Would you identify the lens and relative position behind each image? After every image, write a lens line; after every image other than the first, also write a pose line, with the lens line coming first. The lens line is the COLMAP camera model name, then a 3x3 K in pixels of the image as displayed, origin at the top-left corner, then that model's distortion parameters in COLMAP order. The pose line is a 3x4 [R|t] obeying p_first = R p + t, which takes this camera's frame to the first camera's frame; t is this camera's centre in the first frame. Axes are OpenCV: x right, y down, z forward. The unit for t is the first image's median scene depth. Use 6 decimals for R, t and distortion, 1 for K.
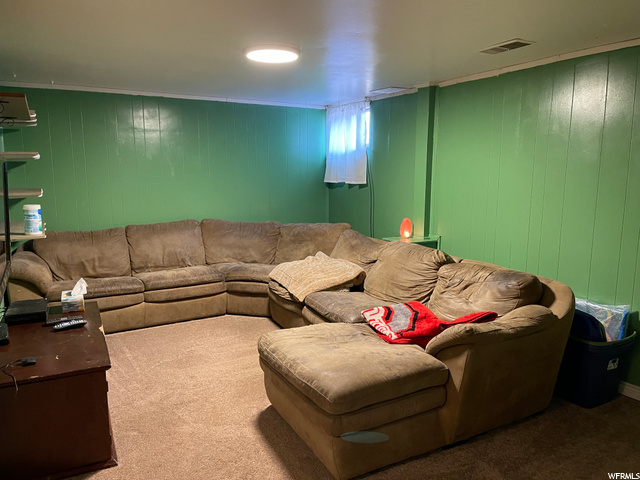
lens RADIAL K [[484.4, 0, 320.4], [0, 484.4, 238.8], [0, 0, 1]] dist [0.016403, 0.001861]
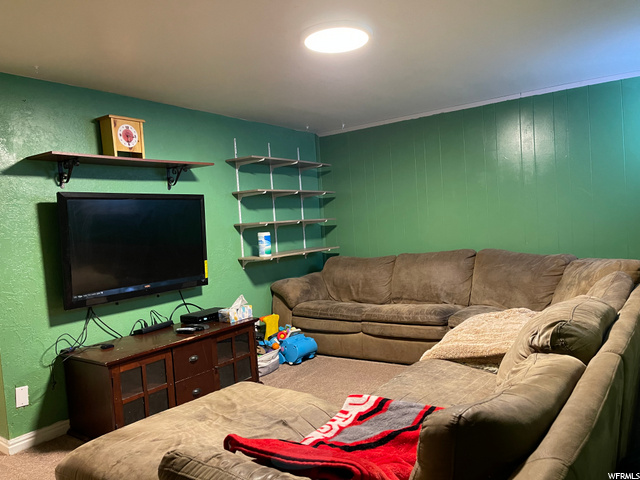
lens RADIAL K [[484.4, 0, 320.2], [0, 484.4, 242.3], [0, 0, 1]] dist [0.016403, 0.001861]
pose [[0.422777, 0.005978, -0.906214, 0.447681], [-0.059609, 0.997996, -0.021226, -0.021445], [0.904271, 0.062992, 0.422286, 0.484036]]
